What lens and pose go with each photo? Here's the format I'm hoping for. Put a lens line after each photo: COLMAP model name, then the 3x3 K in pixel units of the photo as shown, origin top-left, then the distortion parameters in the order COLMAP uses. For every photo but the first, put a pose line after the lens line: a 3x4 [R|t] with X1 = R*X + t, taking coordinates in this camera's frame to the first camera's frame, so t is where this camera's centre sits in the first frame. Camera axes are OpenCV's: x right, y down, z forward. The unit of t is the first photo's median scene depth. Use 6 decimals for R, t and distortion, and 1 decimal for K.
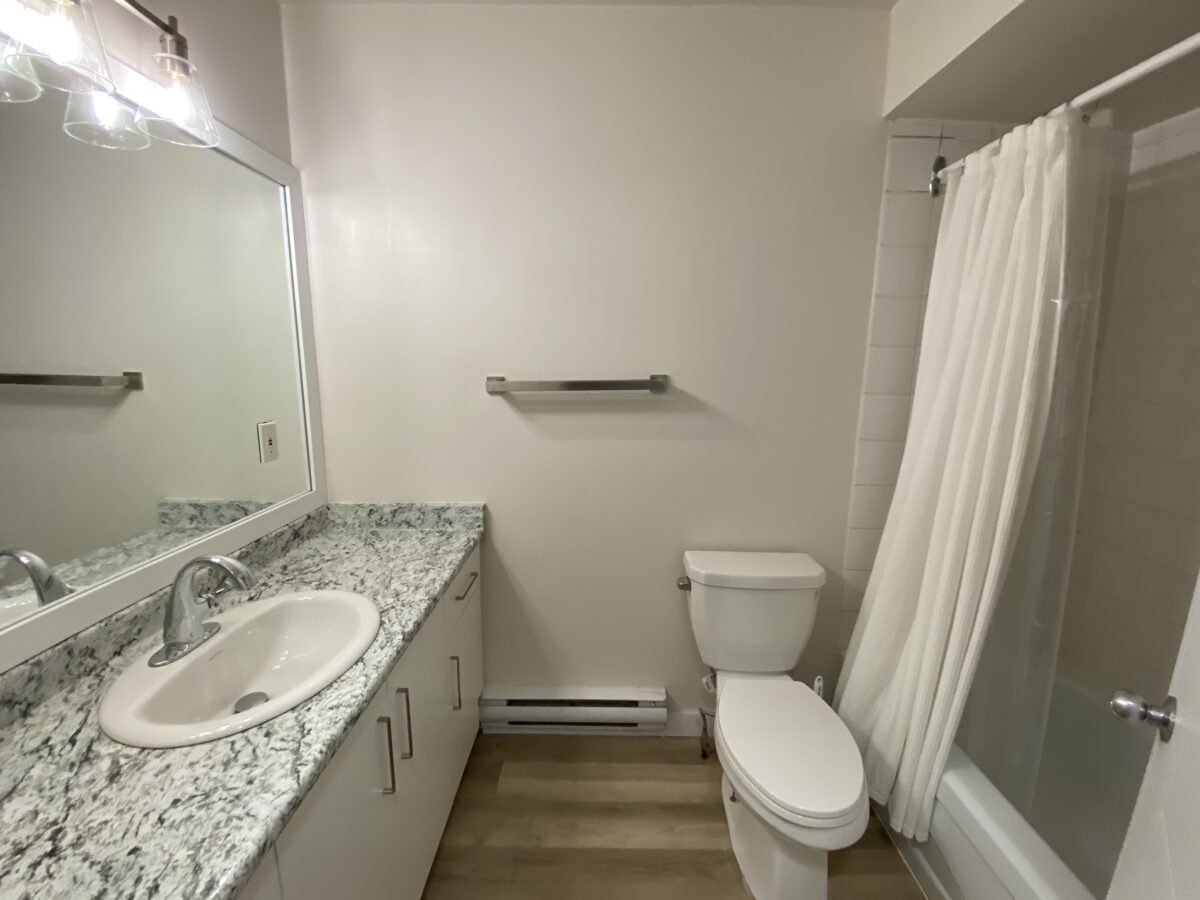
lens RADIAL K [[495.9, 0, 600.0], [0, 495.9, 450.0], [0, 0, 1]] dist [0.019237, -0.018066]
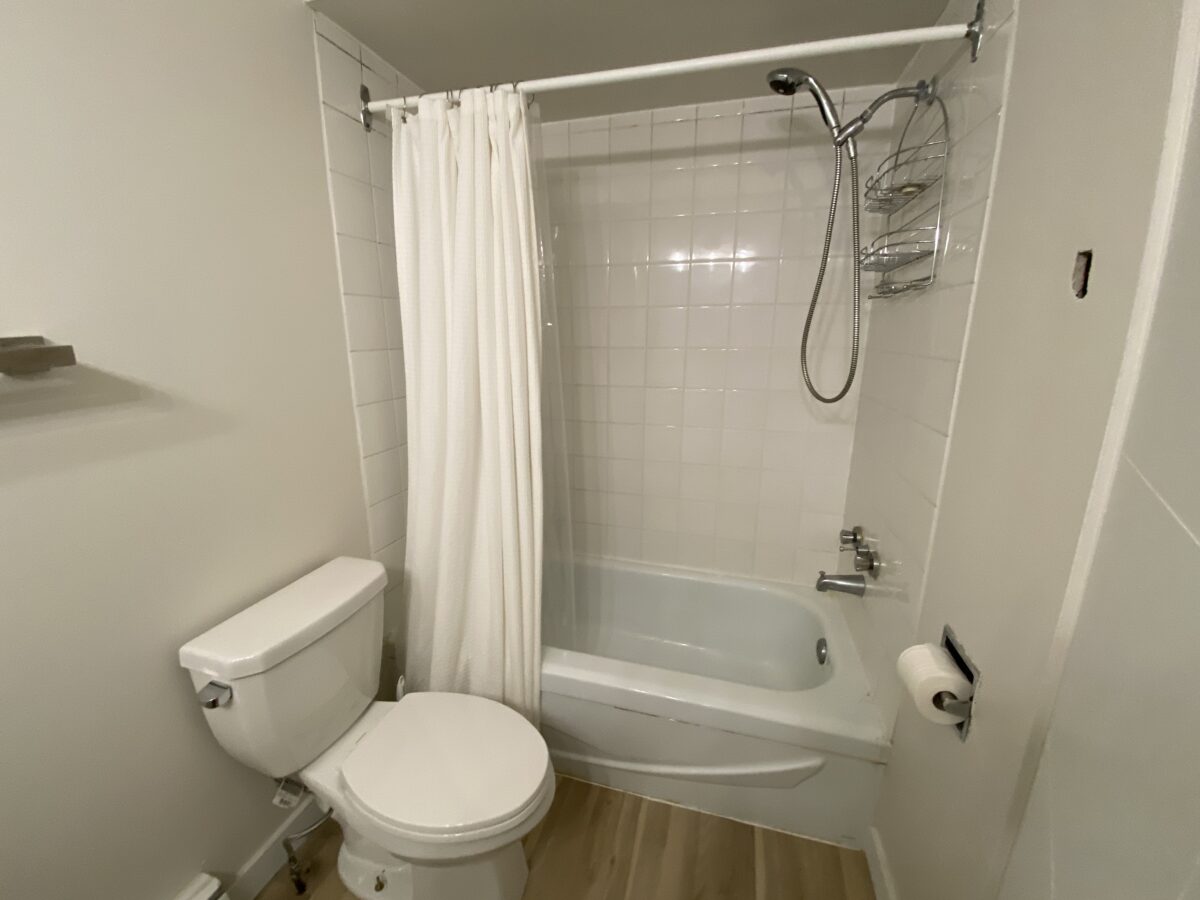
lens RADIAL K [[484.6, 0, 600.6], [0, 484.6, 444.2], [0, 0, 1]] dist [-0.017477, -0.000183]
pose [[0.267850, -0.238456, 0.933485, -0.175168], [0.167814, 0.965625, 0.198513, -0.054793], [-0.948733, 0.103480, 0.298659, 0.394533]]
